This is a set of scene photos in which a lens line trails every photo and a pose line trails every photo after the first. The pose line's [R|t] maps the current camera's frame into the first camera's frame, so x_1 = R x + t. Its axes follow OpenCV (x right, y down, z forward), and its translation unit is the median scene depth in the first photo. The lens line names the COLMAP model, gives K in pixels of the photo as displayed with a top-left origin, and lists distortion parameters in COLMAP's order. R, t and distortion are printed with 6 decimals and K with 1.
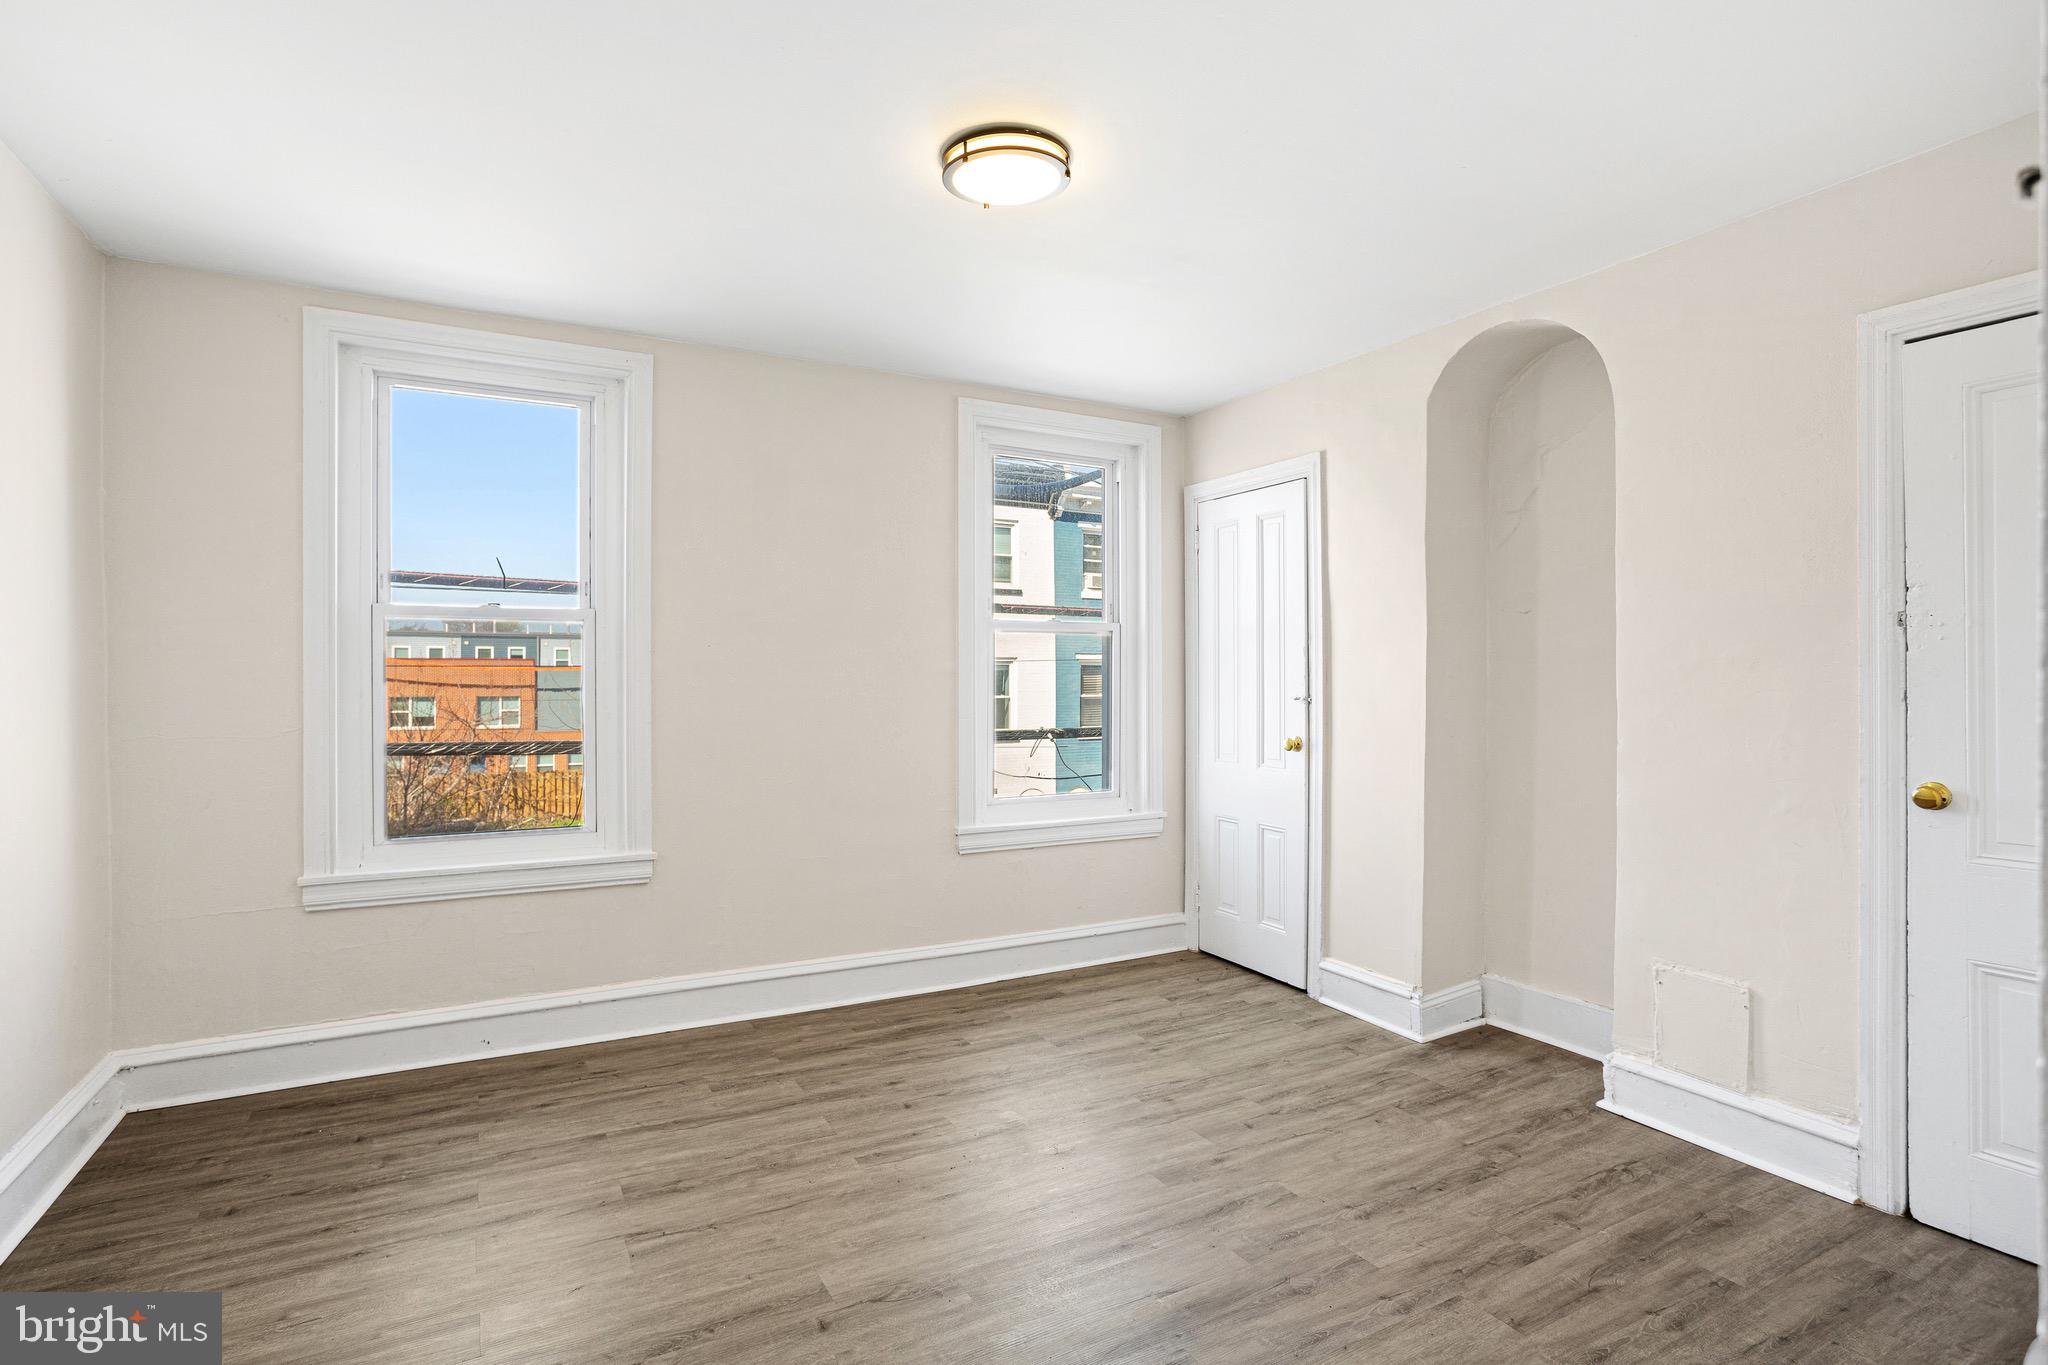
lens RADIAL K [[1004.8, 0, 1018.6], [0, 1004.8, 682.3], [0, 0, 1]] dist [-0.033189, 0.005236]
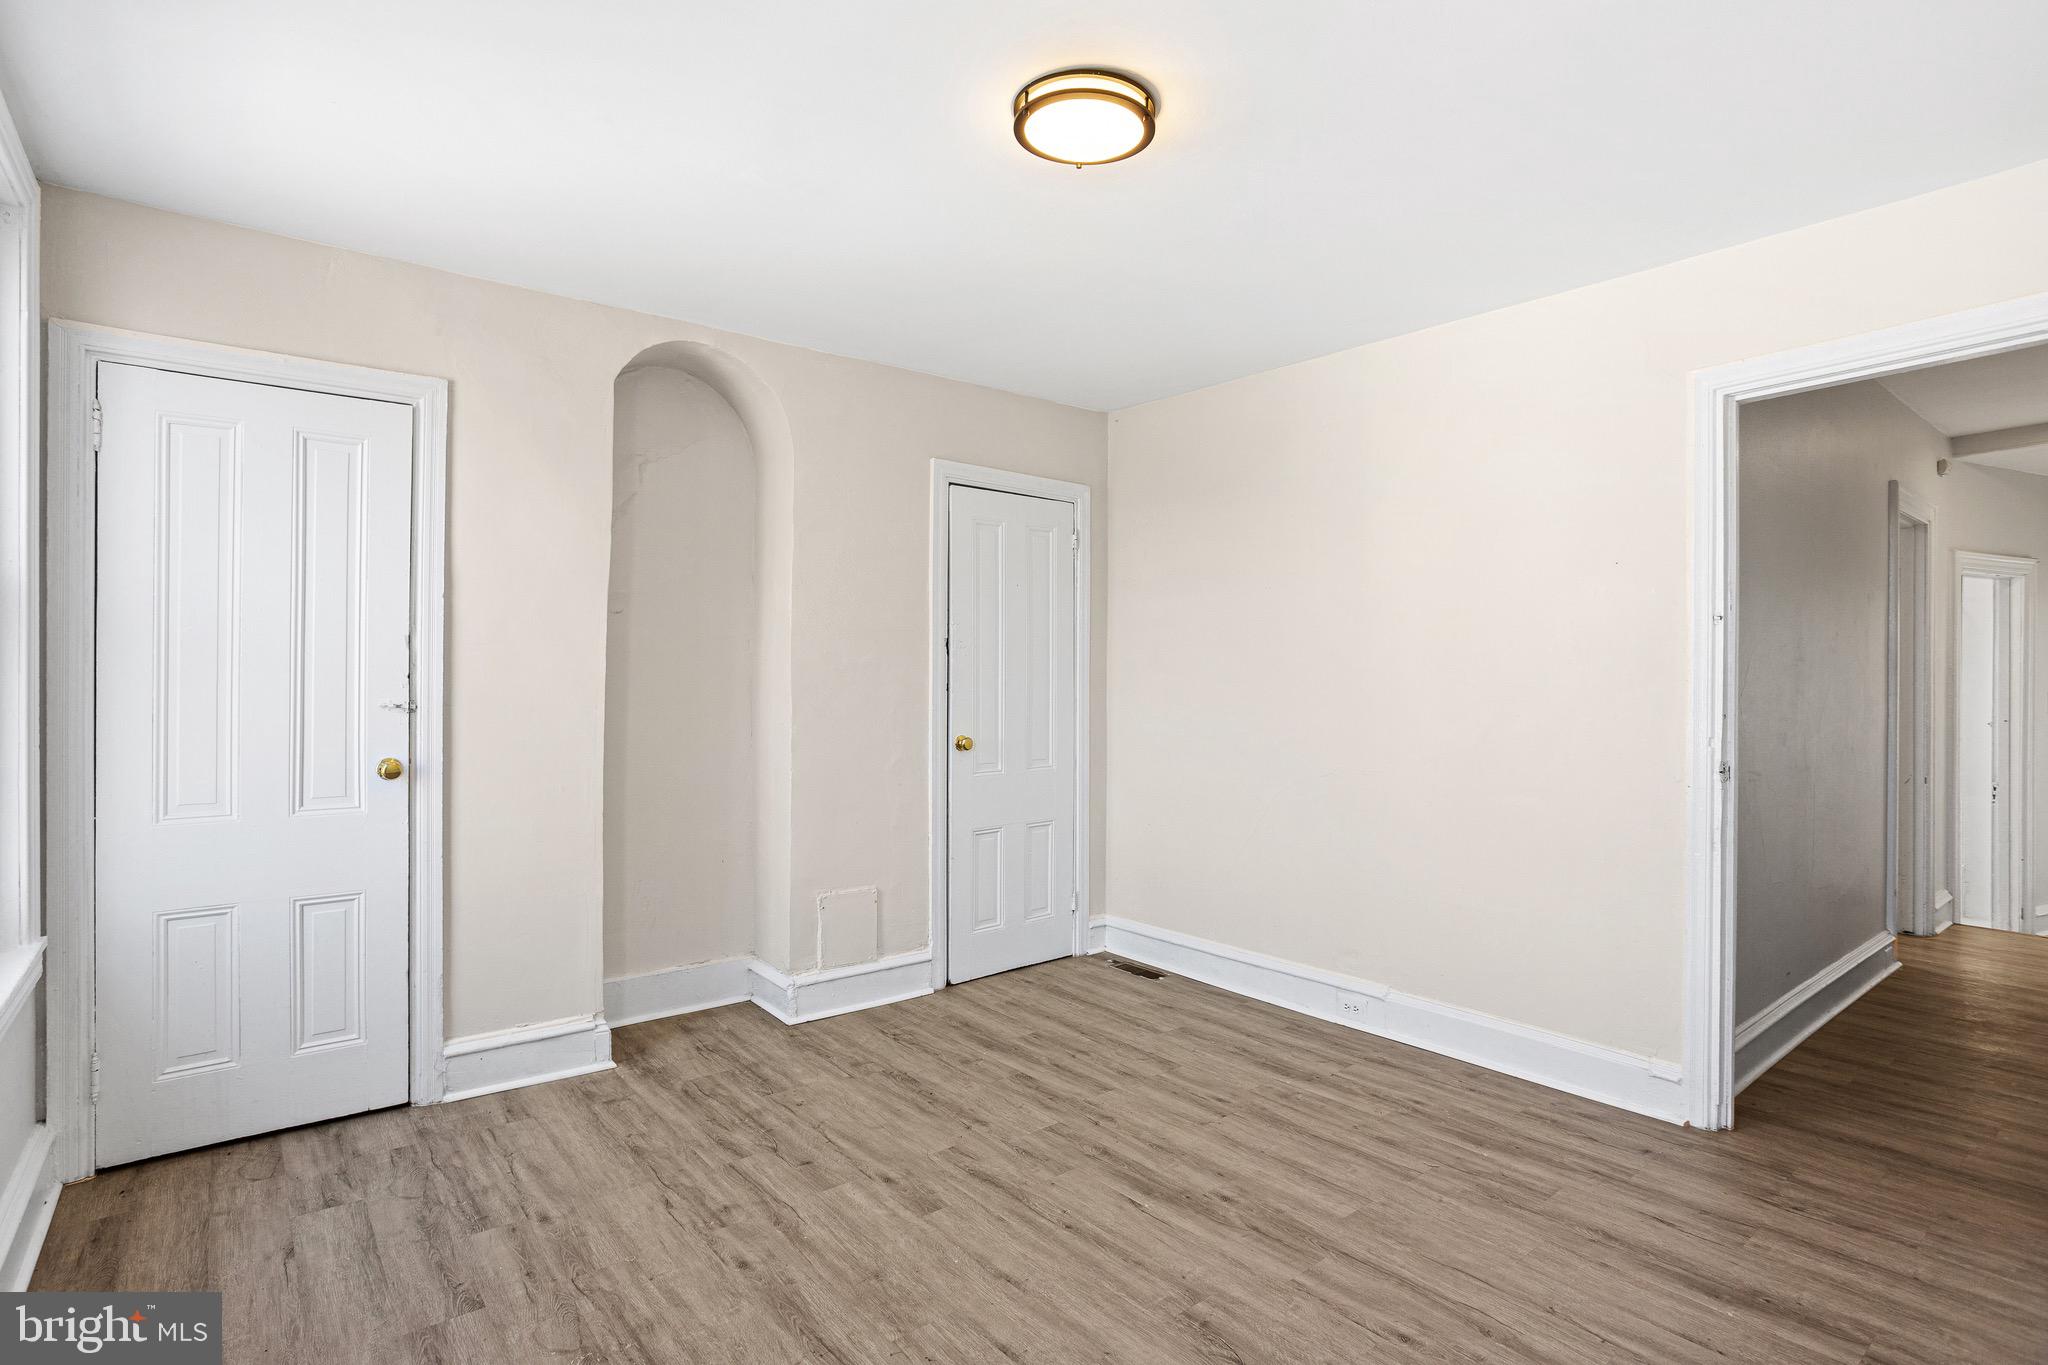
lens RADIAL K [[1004.8, 0, 1025.4], [0, 1004.8, 674.4], [0, 0, 1]] dist [-0.033189, 0.005236]
pose [[-0.174817, -0.002389, 0.984598, -0.640774], [0.001217, 0.999996, 0.002643, -0.010063], [-0.984600, 0.001660, -0.174814, 0.861306]]
